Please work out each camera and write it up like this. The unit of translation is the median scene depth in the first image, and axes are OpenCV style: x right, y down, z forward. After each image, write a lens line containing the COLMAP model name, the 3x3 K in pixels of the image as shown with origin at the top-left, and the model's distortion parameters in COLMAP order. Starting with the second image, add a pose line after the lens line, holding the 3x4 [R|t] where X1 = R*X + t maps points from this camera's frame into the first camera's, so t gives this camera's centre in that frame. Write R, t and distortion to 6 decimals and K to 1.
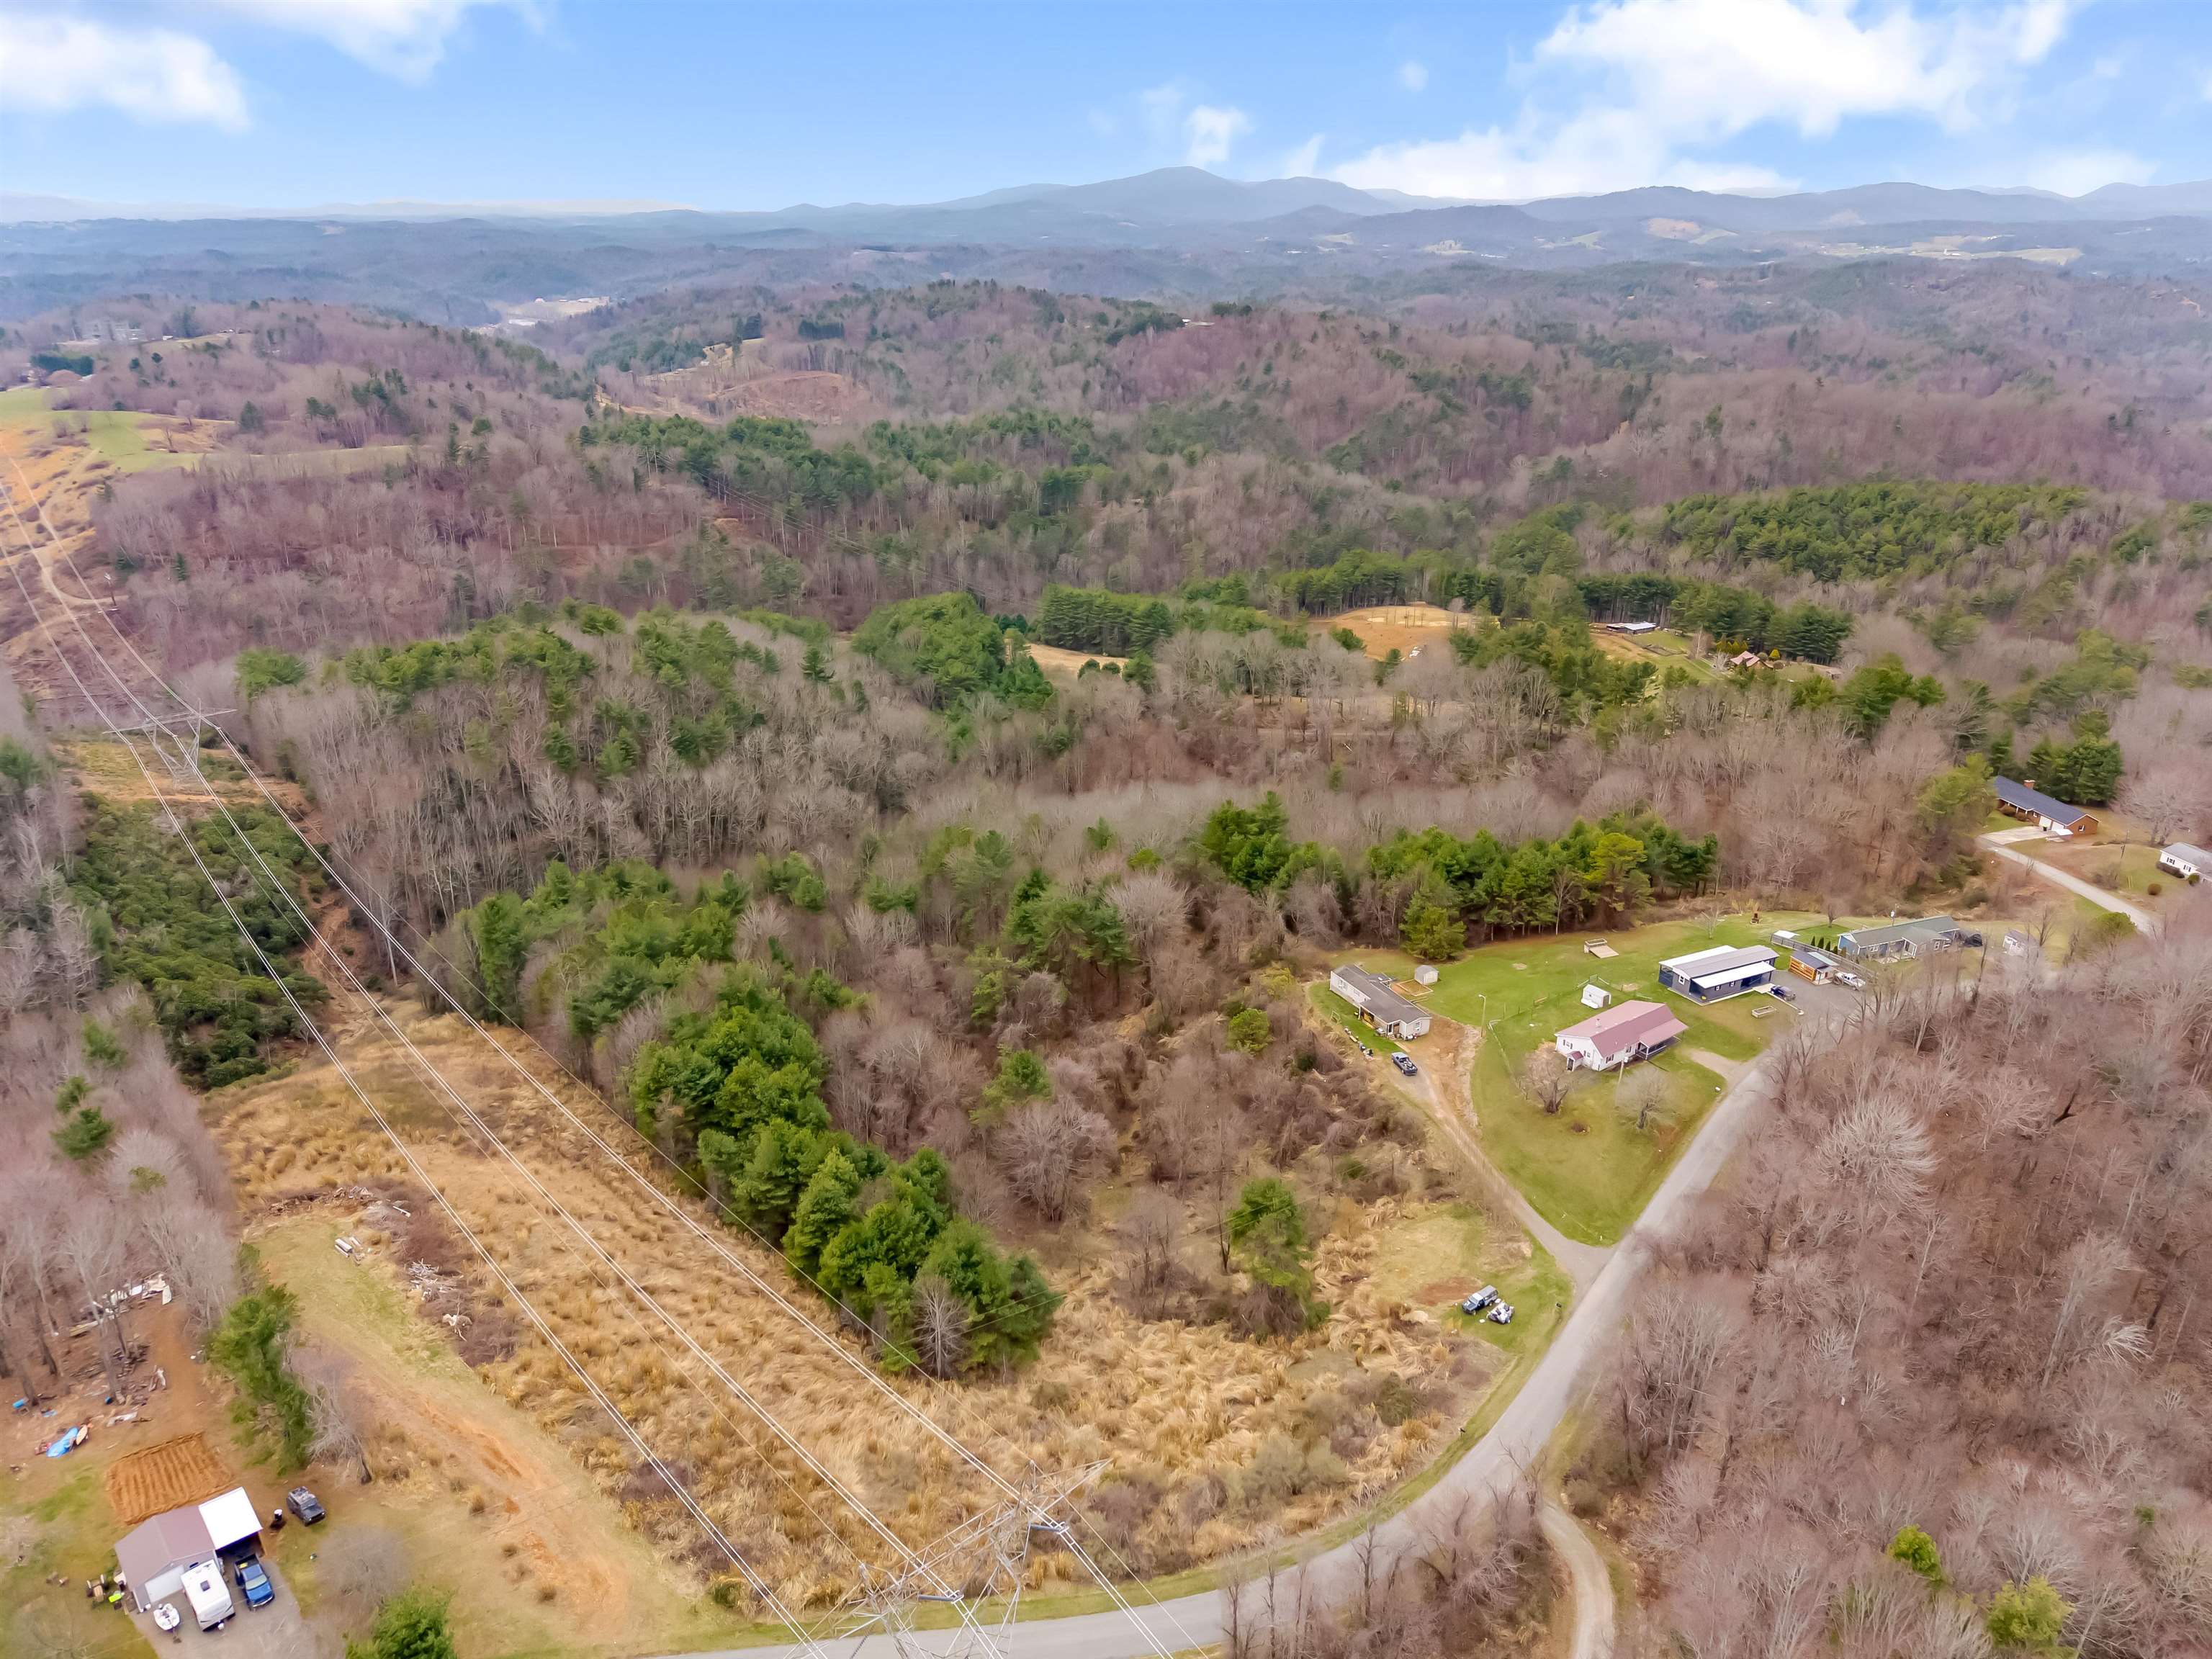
lens RADIAL K [[1505.4, 0, 1095.0], [0, 1505.4, 848.8], [0, 0, 1]] dist [0.037220, -0.042431]
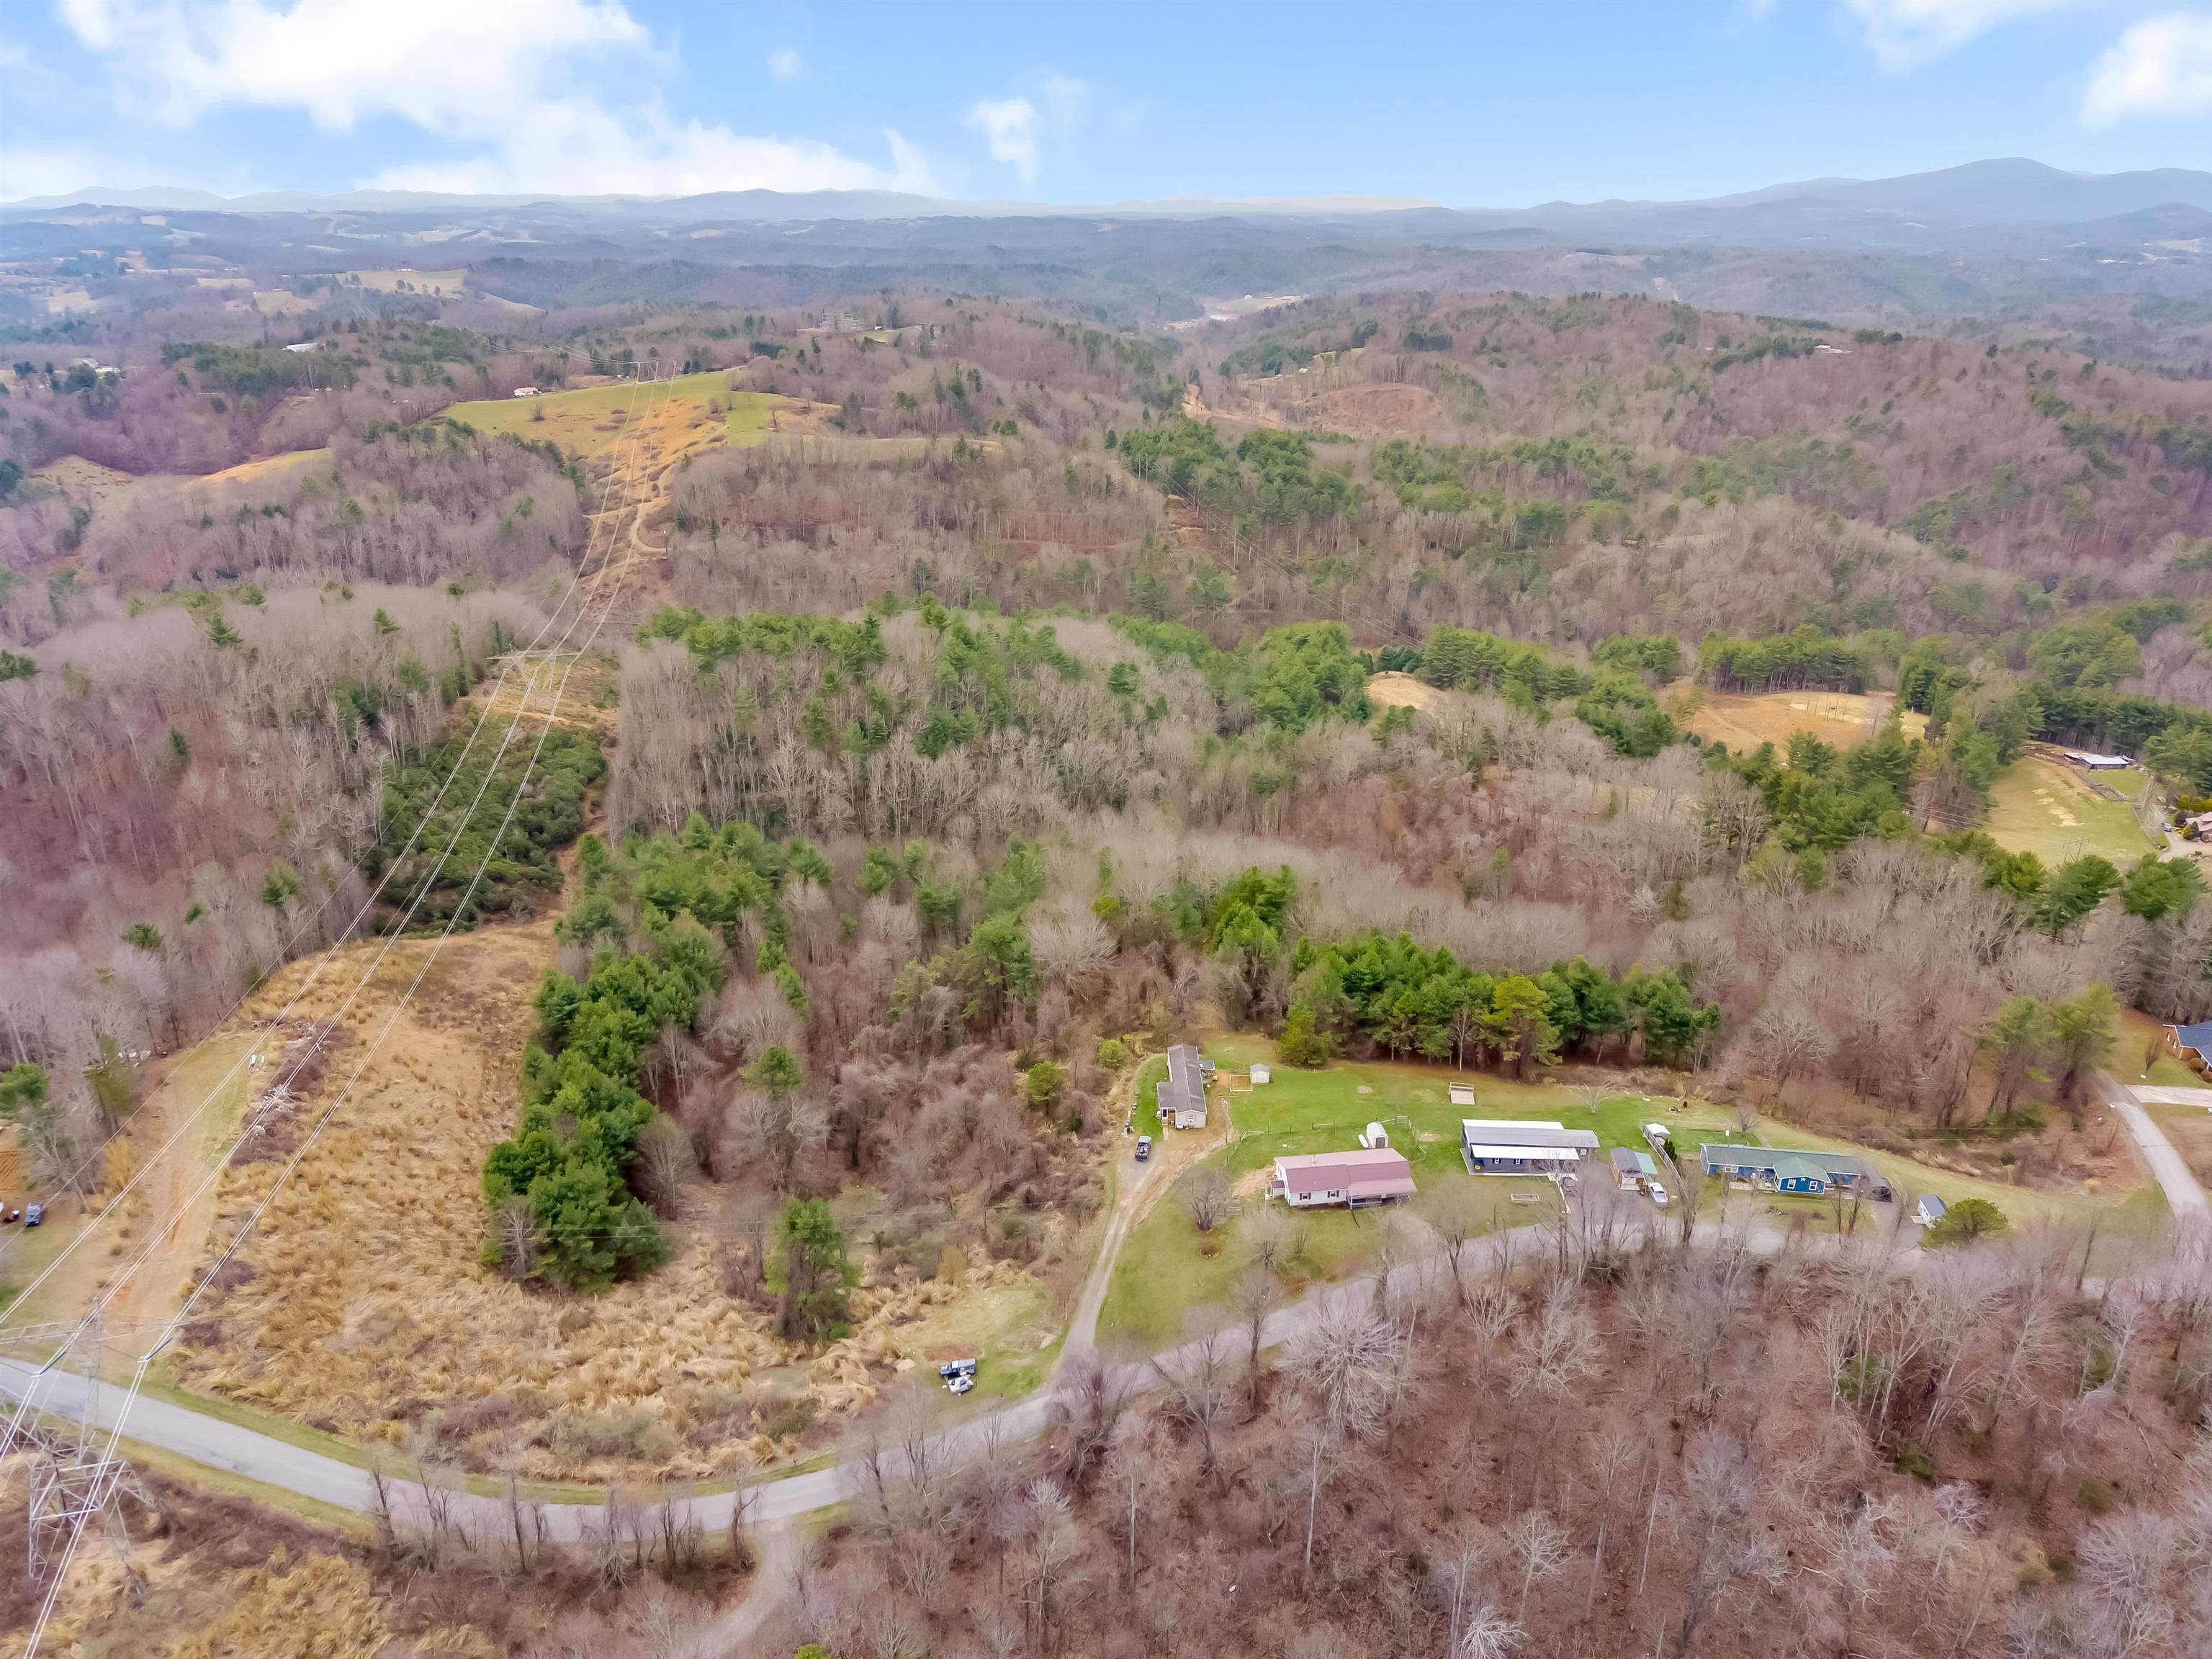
lens RADIAL K [[1505.4, 0, 1075.0], [0, 1505.4, 835.4], [0, 0, 1]] dist [0.037220, -0.042431]
pose [[0.889469, 0.177407, -0.421156, 0.206853], [-0.179313, 0.983154, 0.035438, -0.034540], [0.420348, 0.043998, 0.906296, 0.019150]]
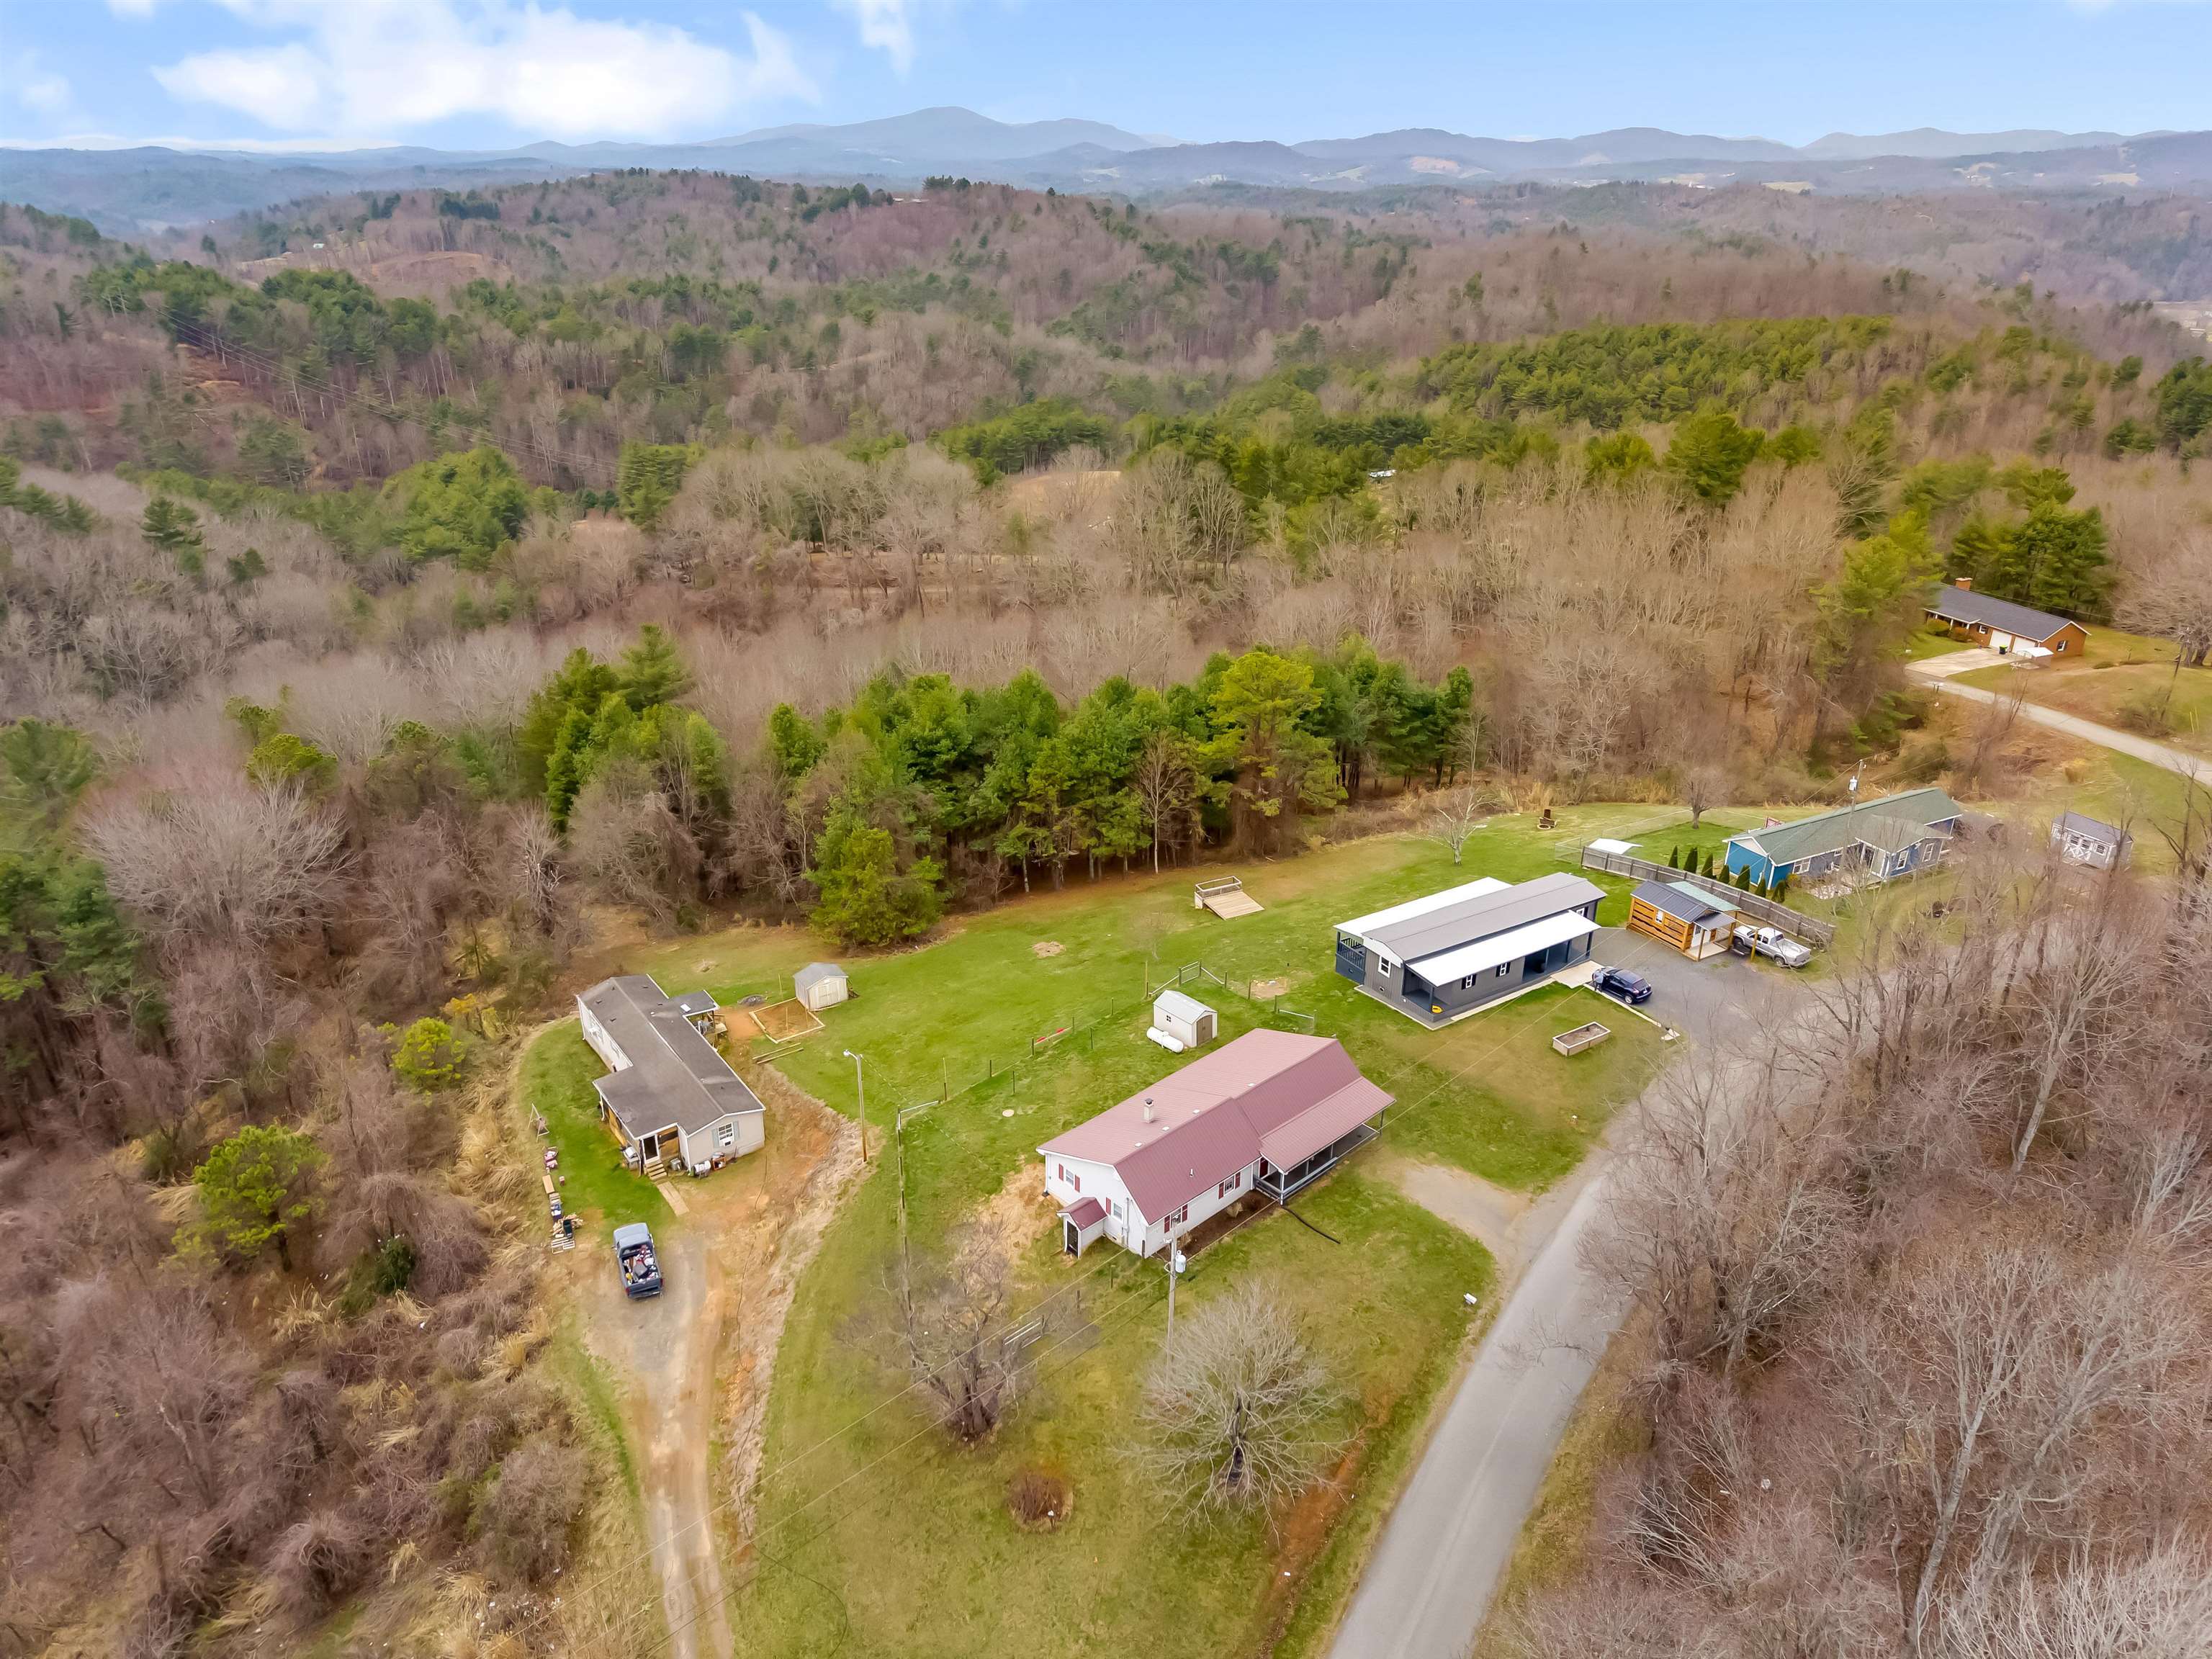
lens RADIAL K [[1505.4, 0, 1116.6], [0, 1505.4, 817.5], [0, 0, 1]] dist [0.037220, -0.042431]
pose [[0.989295, -0.049399, 0.137317, 0.101836], [0.048397, 0.998772, 0.010624, 0.014788], [-0.137674, -0.003864, 0.990470, 0.235542]]
